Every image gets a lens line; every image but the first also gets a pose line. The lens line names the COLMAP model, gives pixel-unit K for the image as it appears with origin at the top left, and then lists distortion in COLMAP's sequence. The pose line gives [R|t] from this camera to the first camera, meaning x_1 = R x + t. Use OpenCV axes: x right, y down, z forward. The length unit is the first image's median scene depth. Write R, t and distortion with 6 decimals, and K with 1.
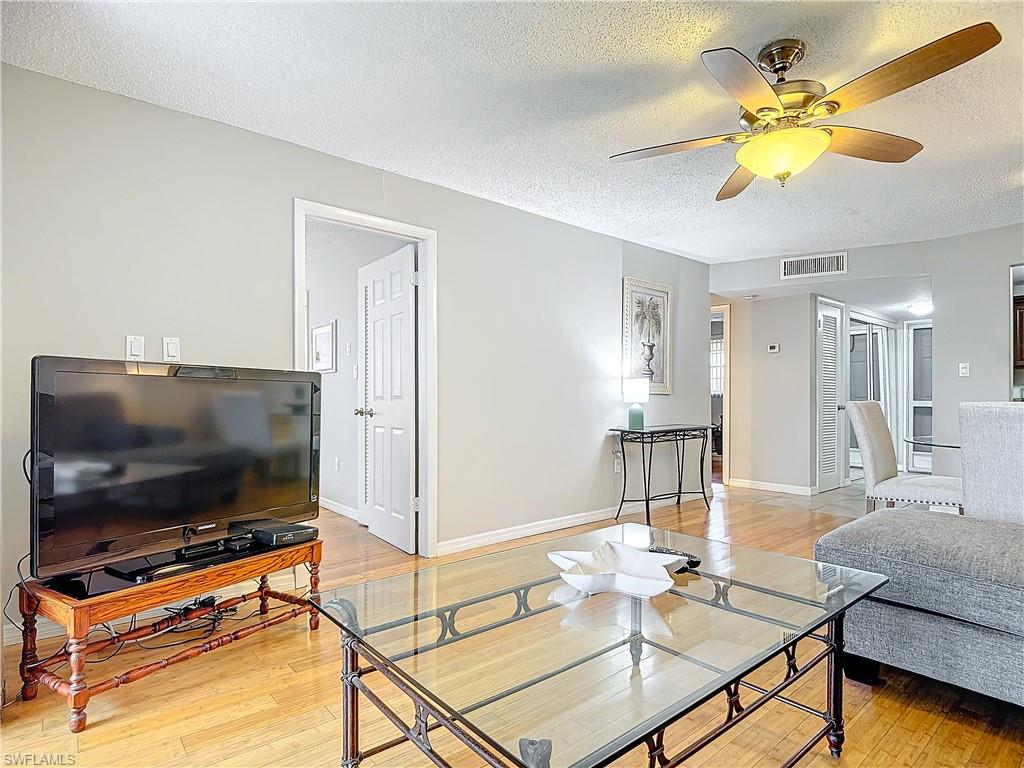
lens RADIAL K [[508.8, 0, 540.0], [0, 508.8, 399.9], [0, 0, 1]] dist [-0.001529, -0.001279]
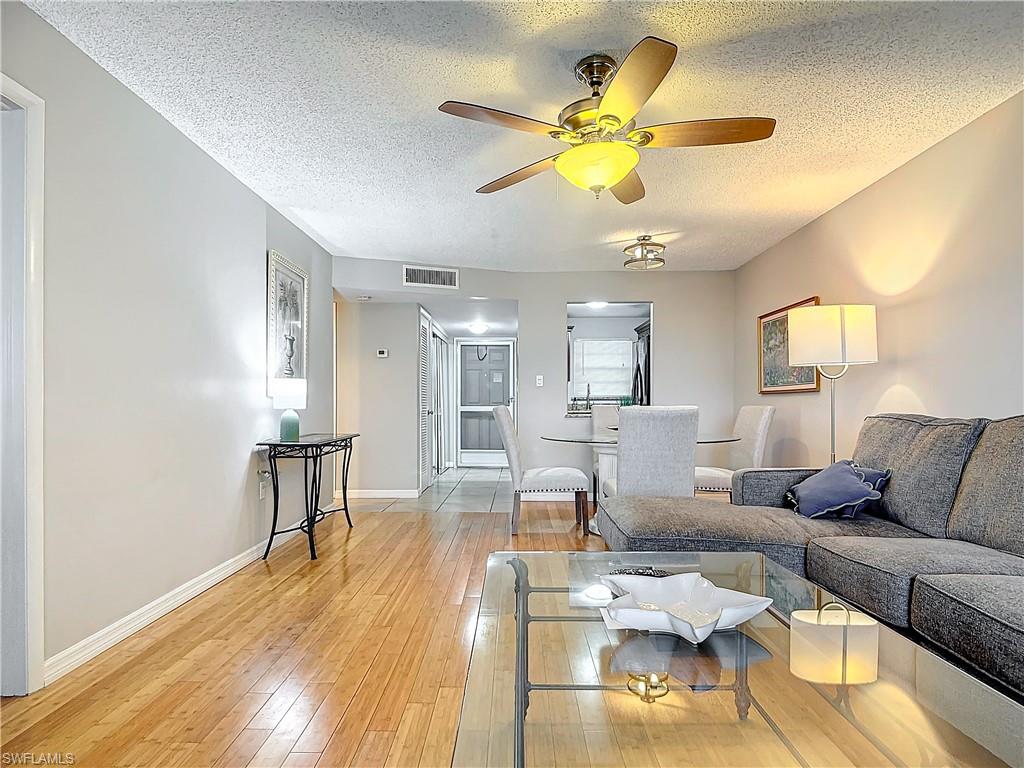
lens RADIAL K [[532.2, 0, 514.1], [0, 532.2, 401.6], [0, 0, 1]] dist [0.002531, -0.018533]
pose [[0.688812, 0.005073, 0.724923, -0.163101], [0.000683, 0.999971, -0.007646, 0.000919], [-0.724940, 0.005762, 0.688788, 0.148240]]
